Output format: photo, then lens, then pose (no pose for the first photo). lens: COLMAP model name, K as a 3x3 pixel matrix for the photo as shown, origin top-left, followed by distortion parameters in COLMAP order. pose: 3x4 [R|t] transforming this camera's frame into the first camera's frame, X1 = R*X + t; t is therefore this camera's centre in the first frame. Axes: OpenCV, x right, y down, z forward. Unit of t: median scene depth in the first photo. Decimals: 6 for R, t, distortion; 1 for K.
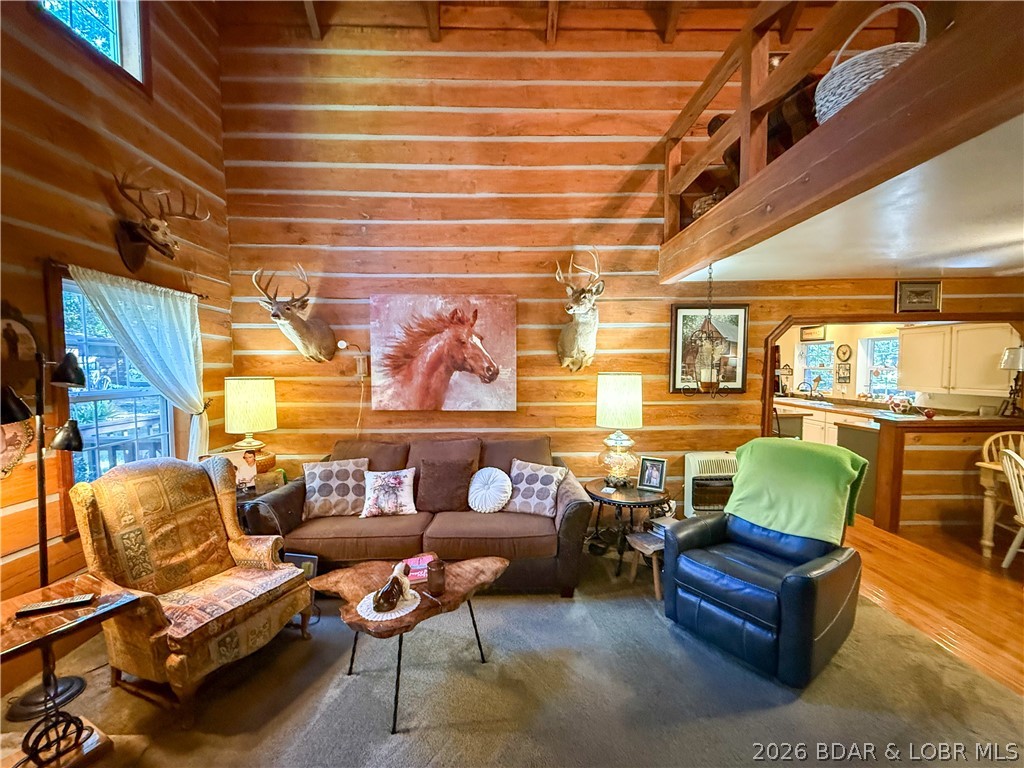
lens RADIAL K [[407.4, 0, 510.7], [0, 407.4, 386.6], [0, 0, 1]] dist [-0.000940, 0.000167]
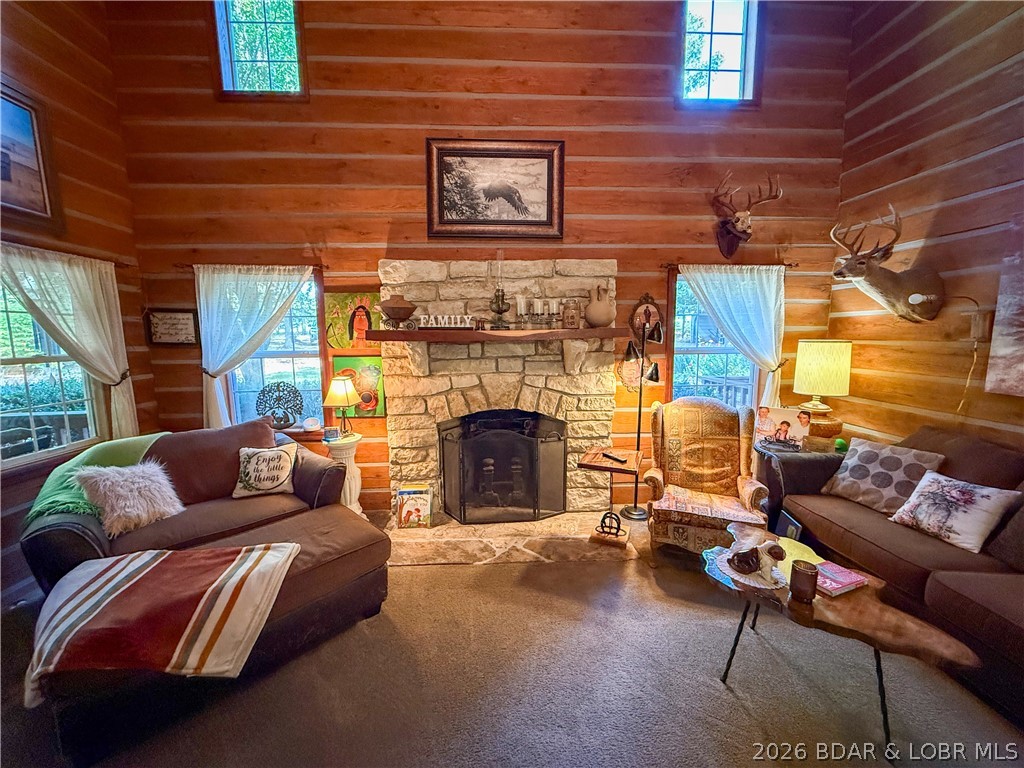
lens RADIAL K [[407.4, 0, 506.0], [0, 407.4, 387.5], [0, 0, 1]] dist [-0.000940, 0.000167]
pose [[0.022328, 0.130747, -0.991164, 0.353036], [-0.041038, 0.990696, 0.129761, -0.005515], [0.998908, 0.037778, 0.027486, 0.212581]]
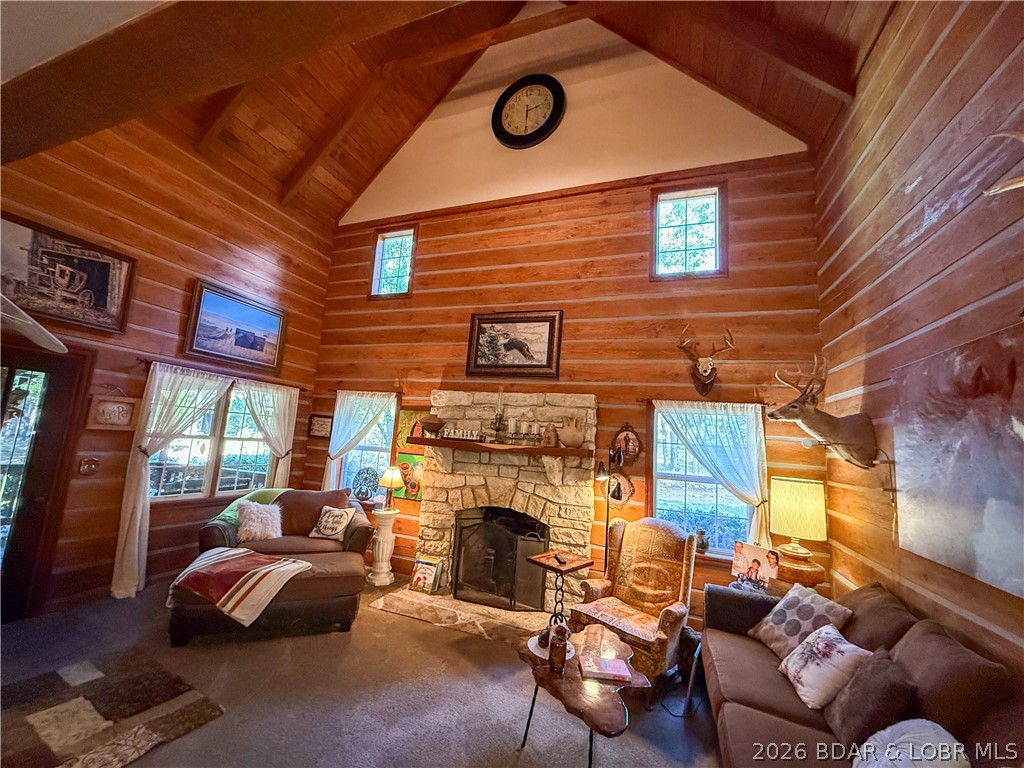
lens RADIAL K [[407.4, 0, 507.3], [0, 407.4, 386.7], [0, 0, 1]] dist [-0.000940, 0.000167]
pose [[-0.372965, -0.148880, -0.915823, 0.576571], [-0.117382, 0.986683, -0.112596, -0.052584], [0.920390, 0.065507, -0.385474, 0.754900]]
